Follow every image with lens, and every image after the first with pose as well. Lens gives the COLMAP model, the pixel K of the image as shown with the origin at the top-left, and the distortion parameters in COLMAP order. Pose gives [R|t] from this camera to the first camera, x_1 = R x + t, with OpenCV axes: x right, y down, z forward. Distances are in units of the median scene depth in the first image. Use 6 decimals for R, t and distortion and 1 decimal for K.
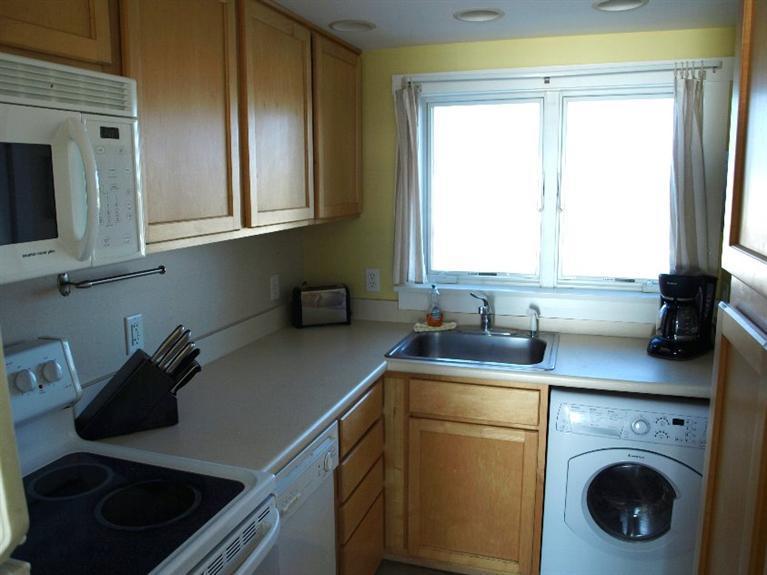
lens RADIAL K [[606.1, 0, 380.9], [0, 606.1, 276.3], [0, 0, 1]] dist [-0.107266, 0.051202]
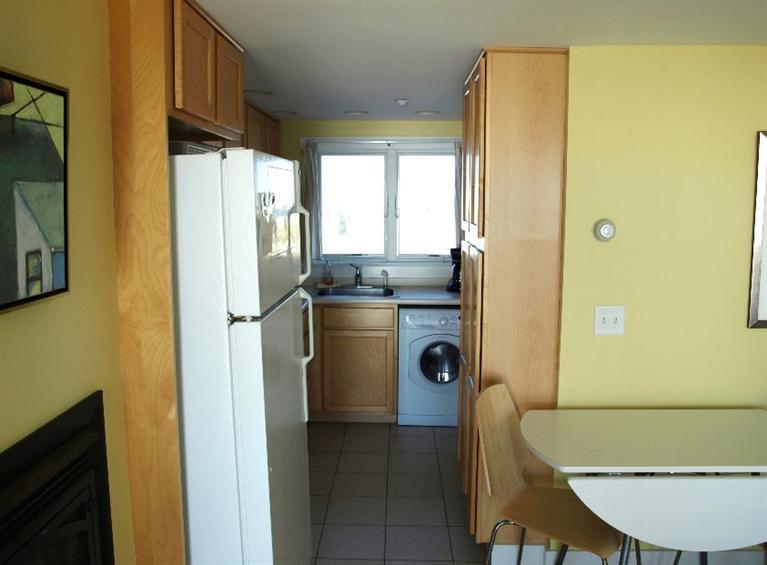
lens RADIAL K [[635.8, 0, 383.5], [0, 635.8, 282.5], [0, 0, 1]] dist [-0.114401, 0.084526]
pose [[0.954300, -0.029125, 0.297427, -0.307330], [0.037217, 0.999074, -0.021578, 0.125039], [-0.296523, 0.031661, 0.954501, -0.780730]]
